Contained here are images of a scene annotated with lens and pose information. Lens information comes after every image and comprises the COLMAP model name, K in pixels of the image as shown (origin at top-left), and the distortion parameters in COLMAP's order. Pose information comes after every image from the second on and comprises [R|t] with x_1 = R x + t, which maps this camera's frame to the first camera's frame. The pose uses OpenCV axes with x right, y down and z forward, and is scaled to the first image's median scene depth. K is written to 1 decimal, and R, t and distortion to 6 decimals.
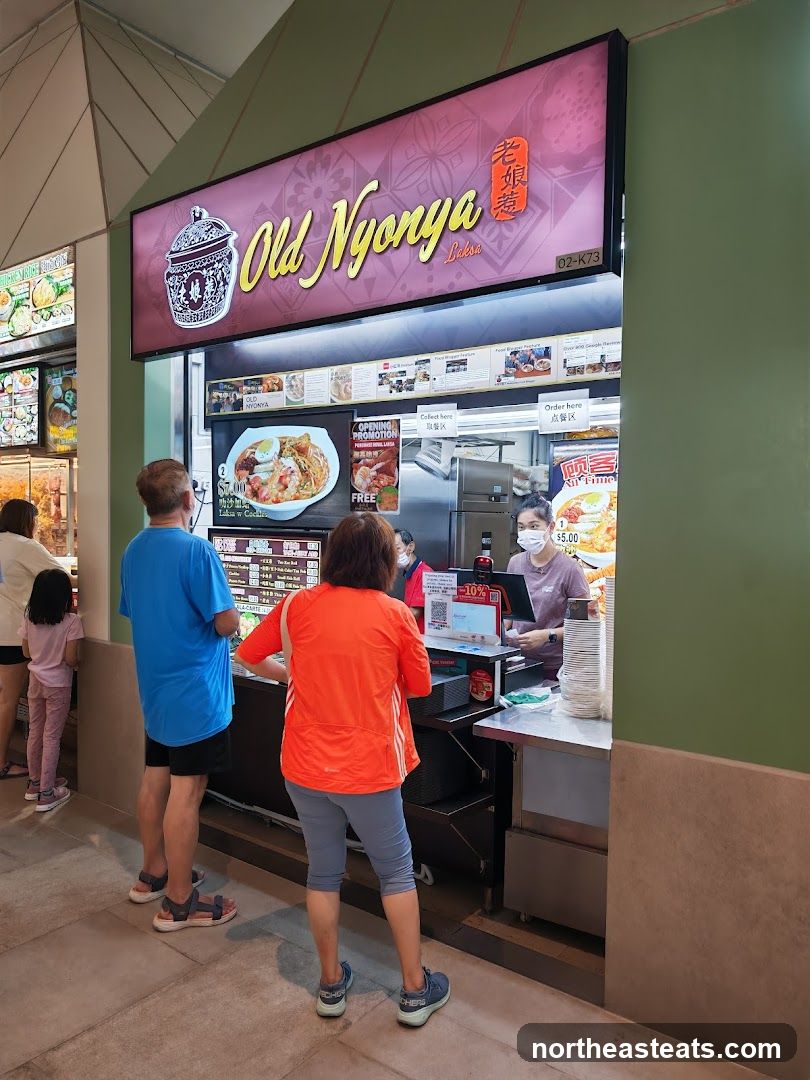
lens RADIAL K [[783.3, 0, 404.5], [0, 783.3, 554.3], [0, 0, 1]] dist [0.095366, -0.241672]
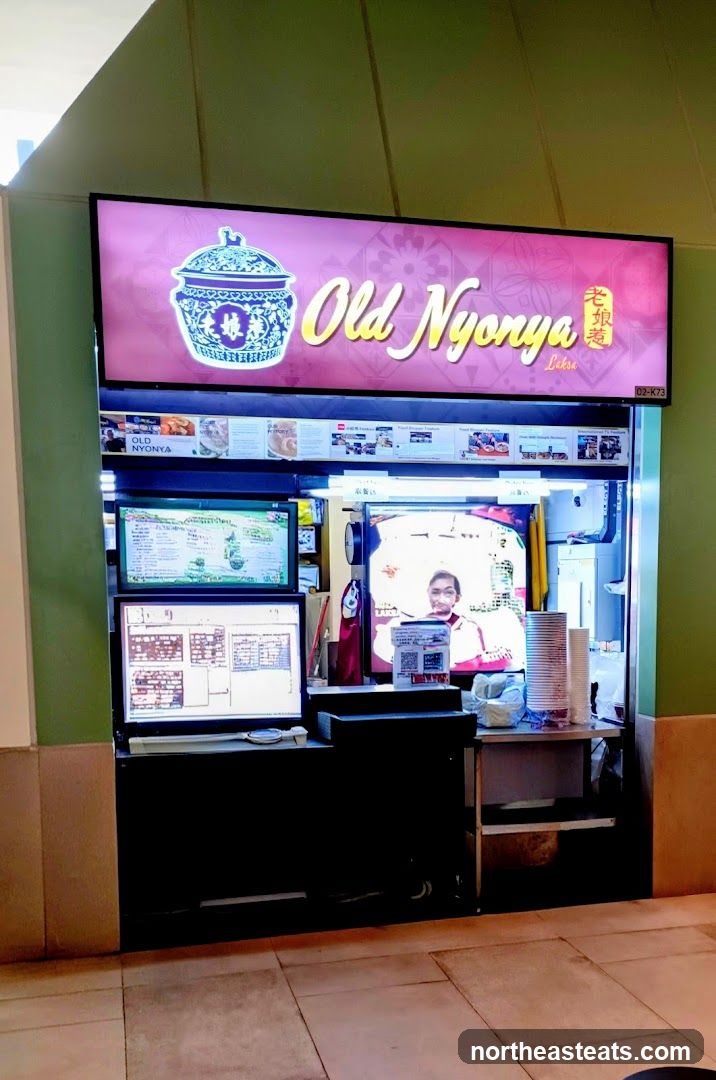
lens RADIAL K [[1025.9, 0, 365.0], [0, 1025.9, 689.6], [0, 0, 1]] dist [0.121949, -0.262114]
pose [[0.614548, -0.112384, 0.780833, -1.169488], [0.059187, 0.993579, 0.096421, -0.031658], [-0.786656, -0.013040, 0.617254, 0.161718]]
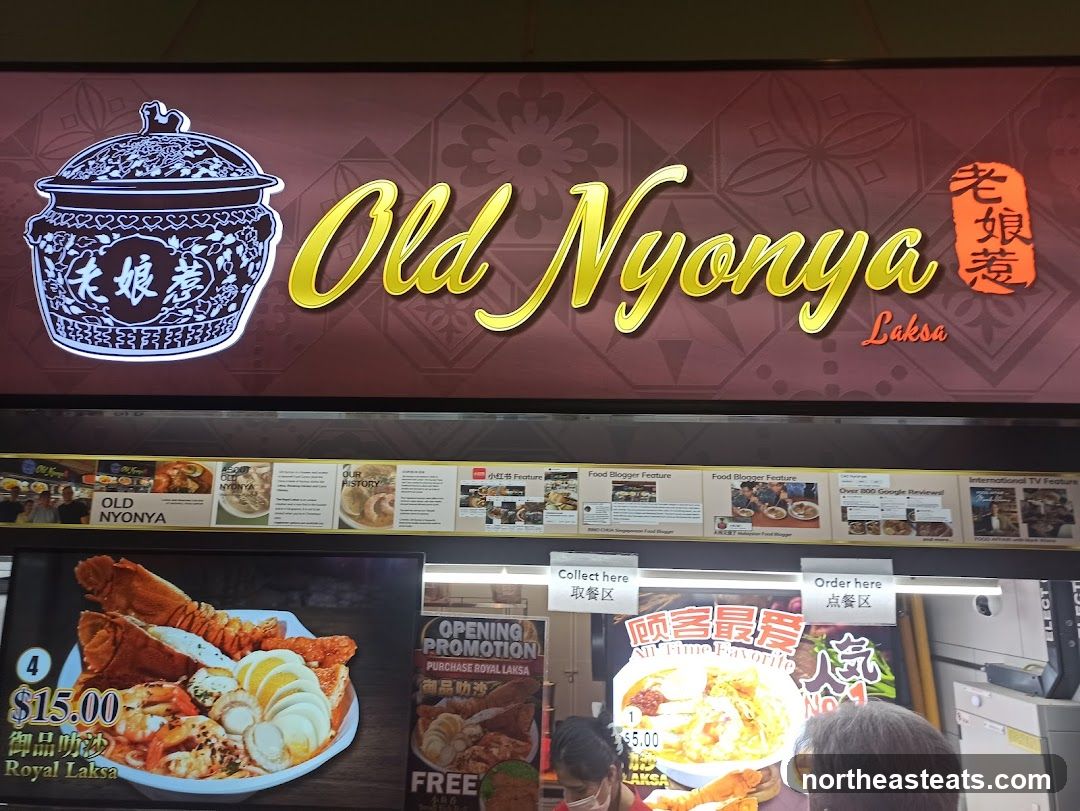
lens RADIAL K [[803.9, 0, 537.3], [0, 803.9, 402.8], [0, 0, 1]] dist [0.069372, -0.083987]
pose [[0.816404, 0.117579, 0.565384, -0.339348], [0.023363, 0.971526, -0.235777, -0.166315], [-0.577008, 0.205699, 0.790411, 0.563701]]
